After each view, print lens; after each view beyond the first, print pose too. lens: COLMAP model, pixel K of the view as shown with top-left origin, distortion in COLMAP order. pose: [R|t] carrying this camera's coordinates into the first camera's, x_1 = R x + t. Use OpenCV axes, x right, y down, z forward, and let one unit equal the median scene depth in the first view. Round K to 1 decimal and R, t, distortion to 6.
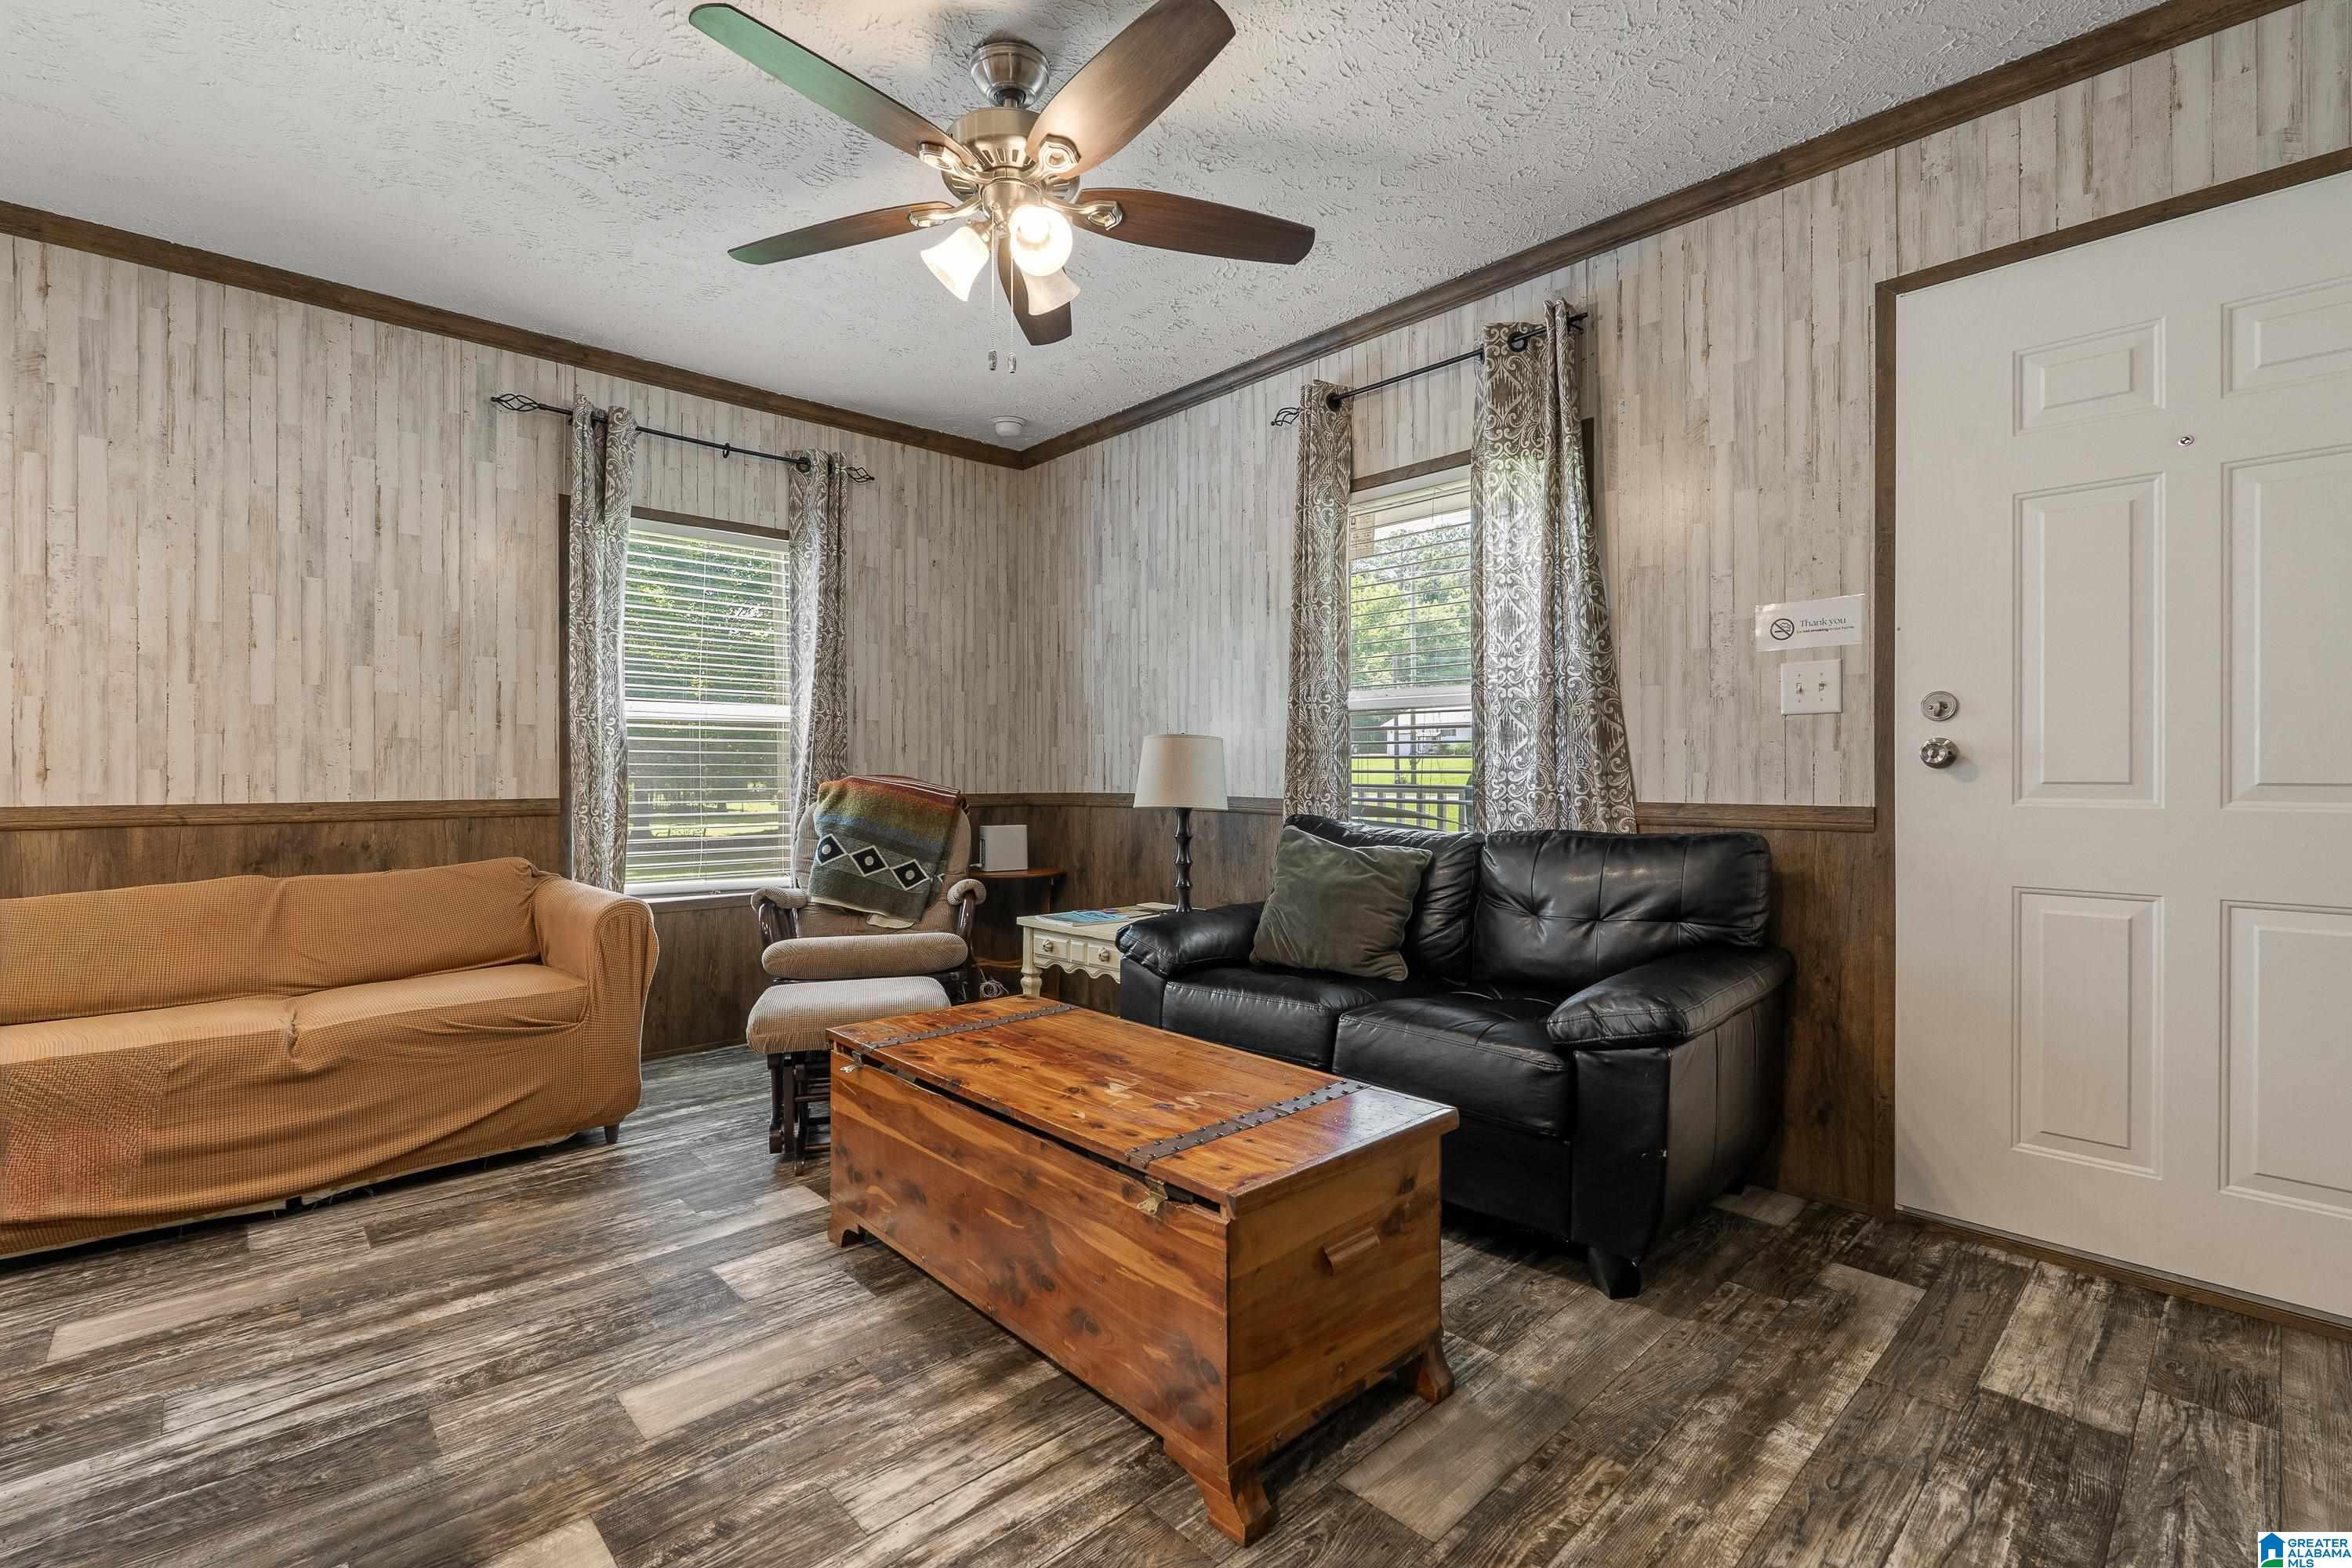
lens RADIAL K [[1041.9, 0, 1168.8], [0, 1041.9, 769.1], [0, 0, 1]] dist [-0.002714, -0.000025]
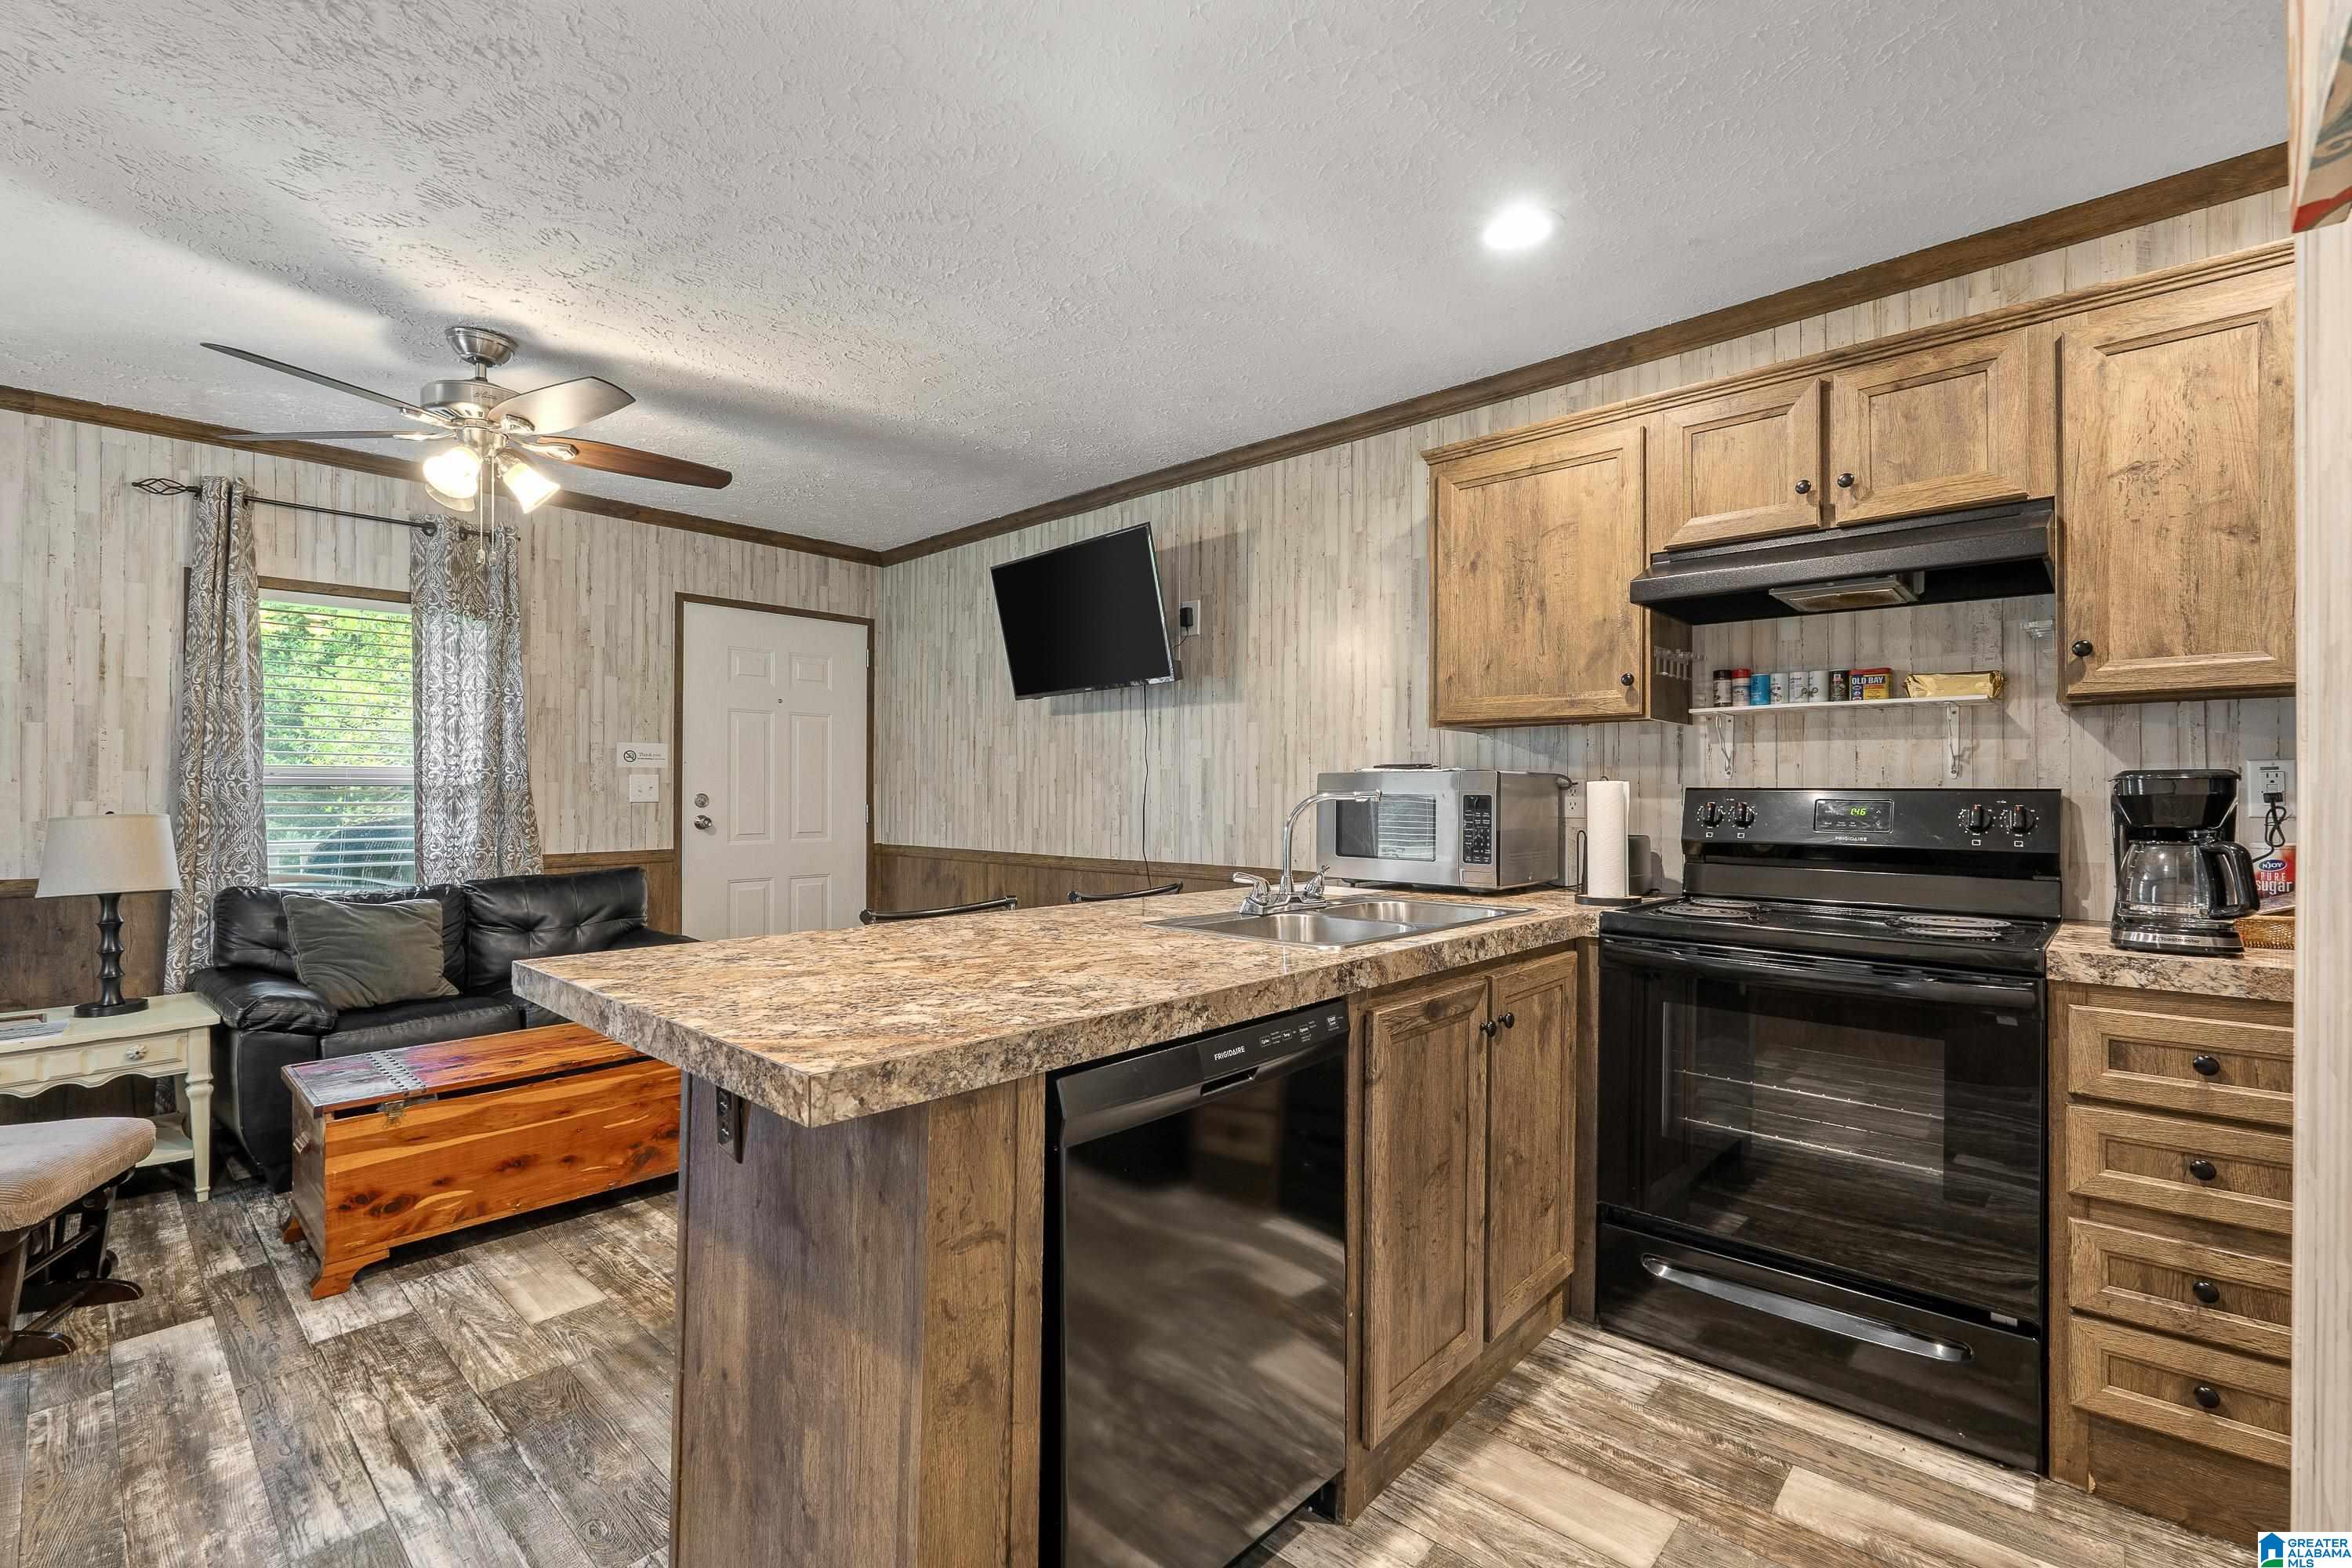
lens RADIAL K [[1038.3, 0, 1176.0], [0, 1038.3, 784.0], [0, 0, 1]] dist [-0.002092, -0.000389]
pose [[-0.078658, 0.007779, 0.996871, -1.362251], [0.000519, 0.999970, -0.007763, -0.071526], [-0.996902, -0.000094, -0.078660, 0.177226]]
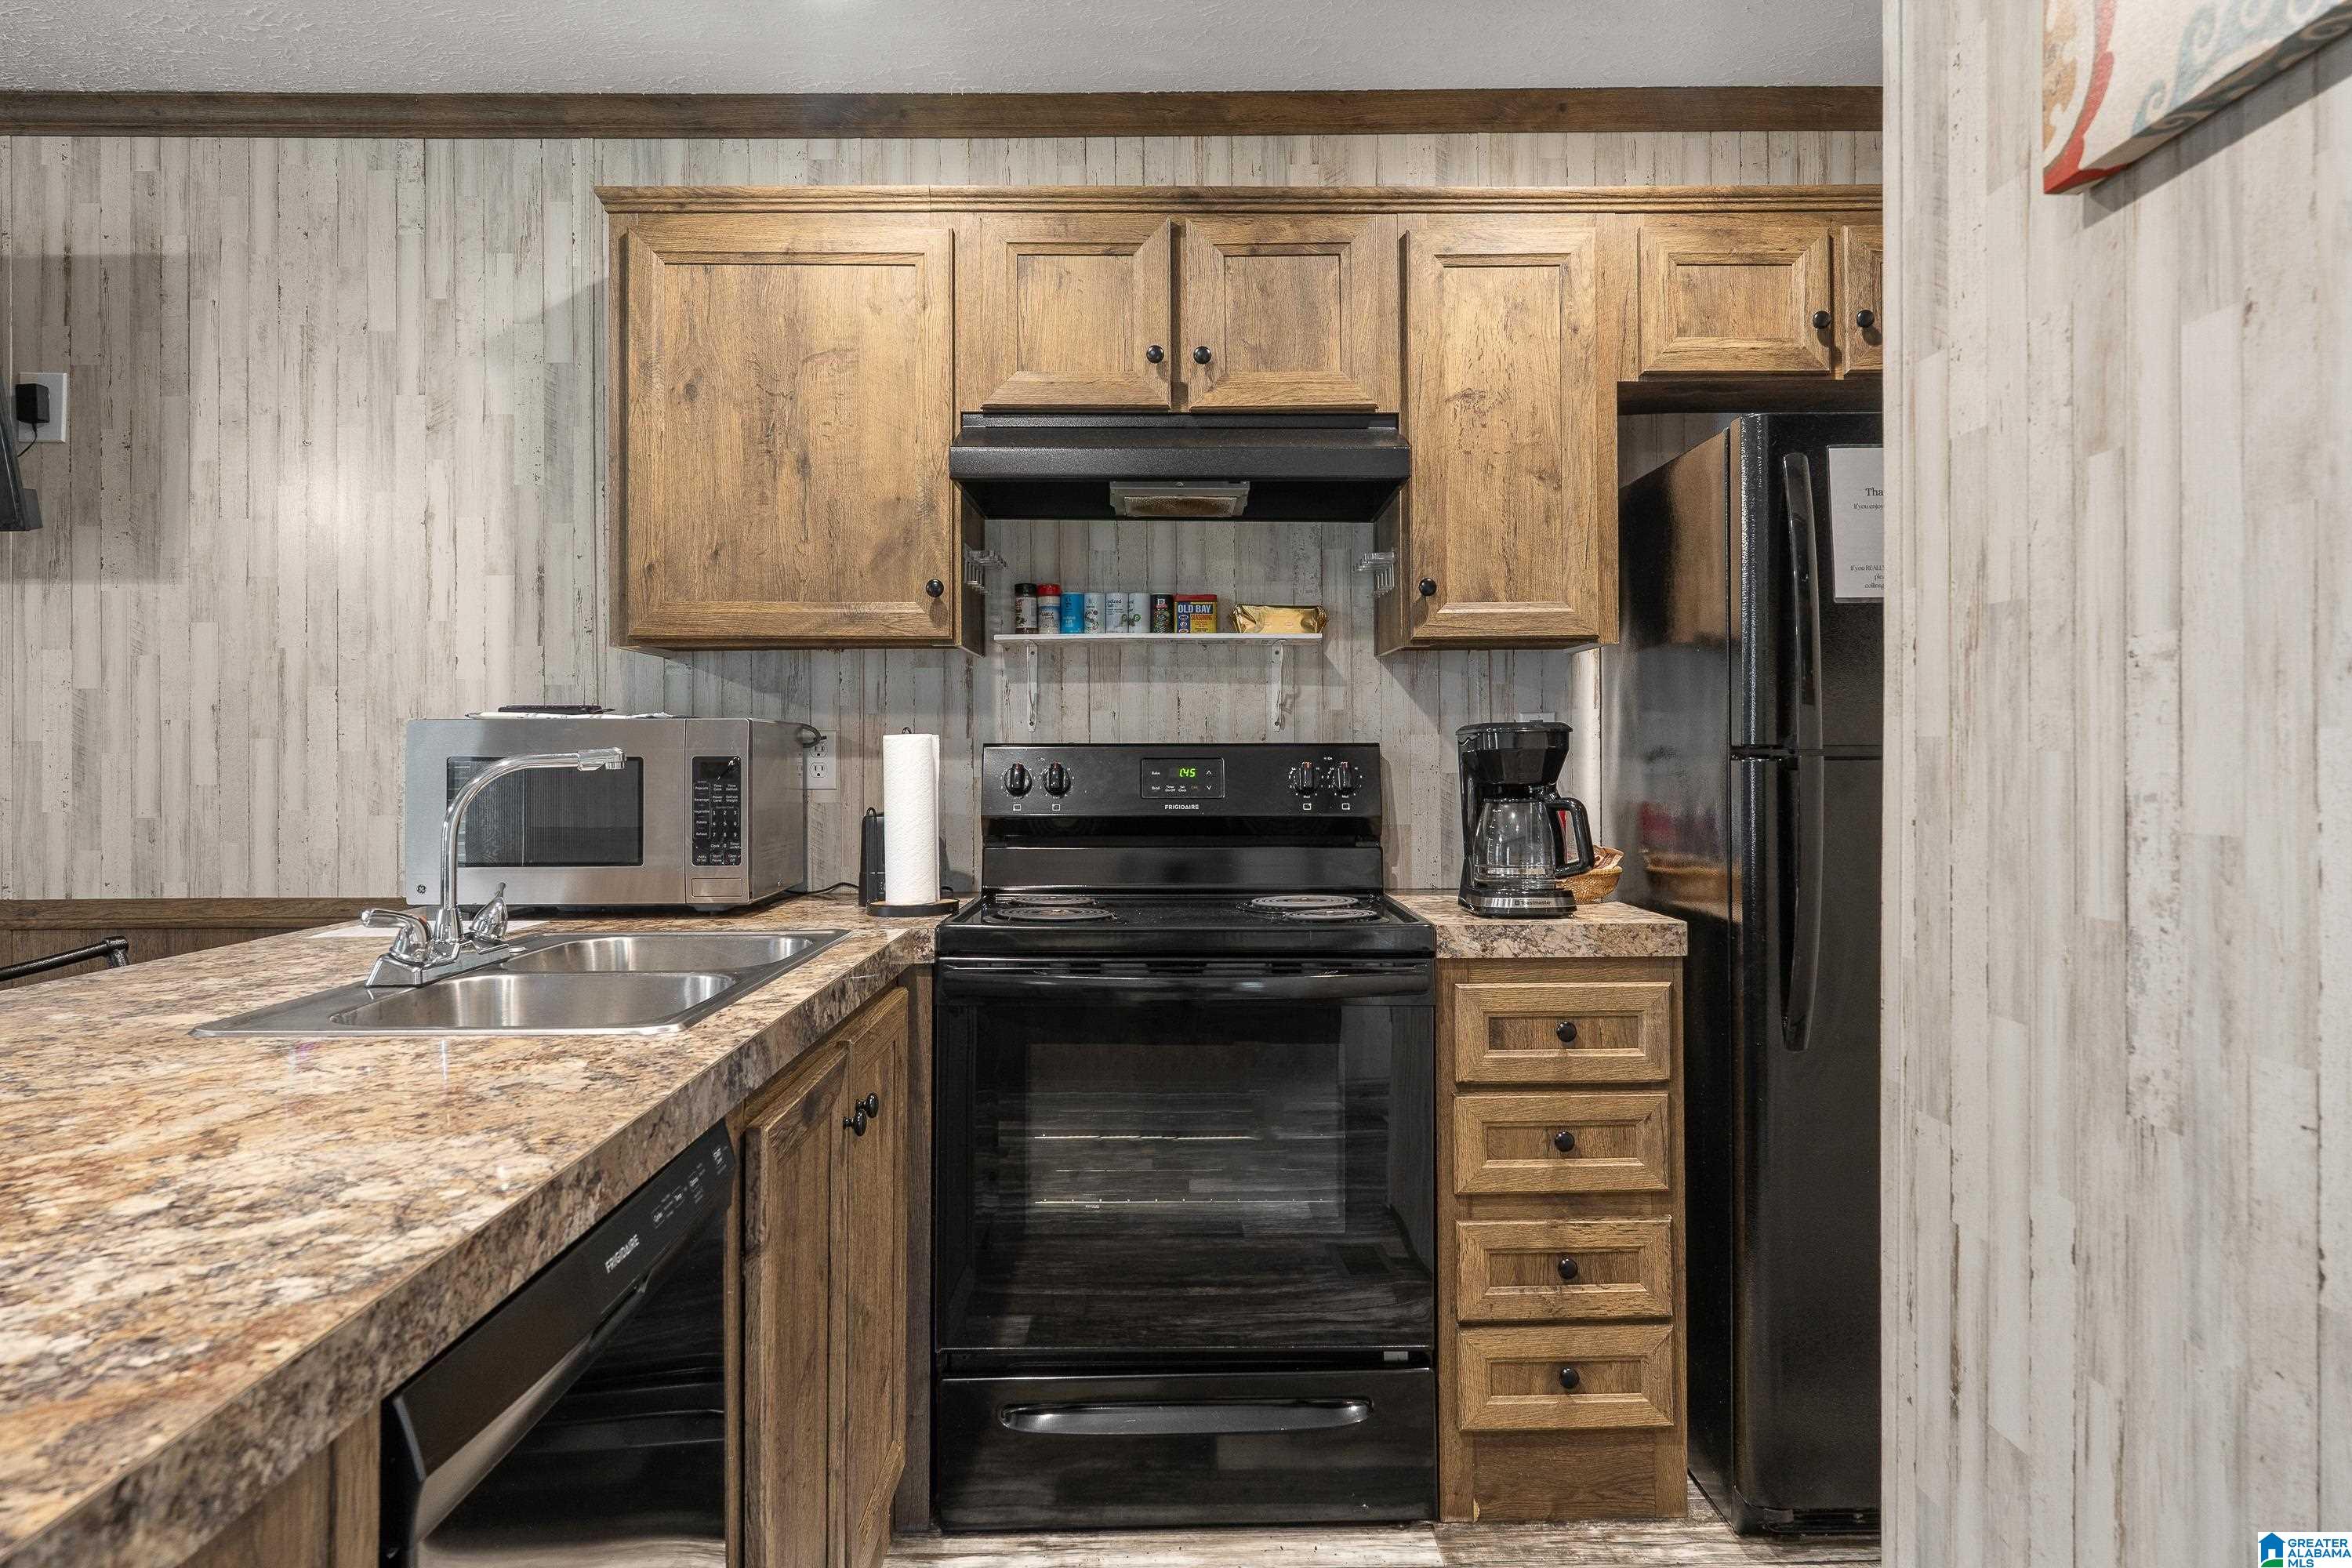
lens RADIAL K [[1545.3, 0, 1187.8], [0, 1545.3, 739.9], [0, 0, 1]] dist [0.000664, -0.002432]
pose [[-0.744286, 0.007690, 0.667817, -1.209457], [0.007199, 0.999968, -0.003491, -0.073371], [-0.667823, 0.002210, -0.744317, 0.330451]]
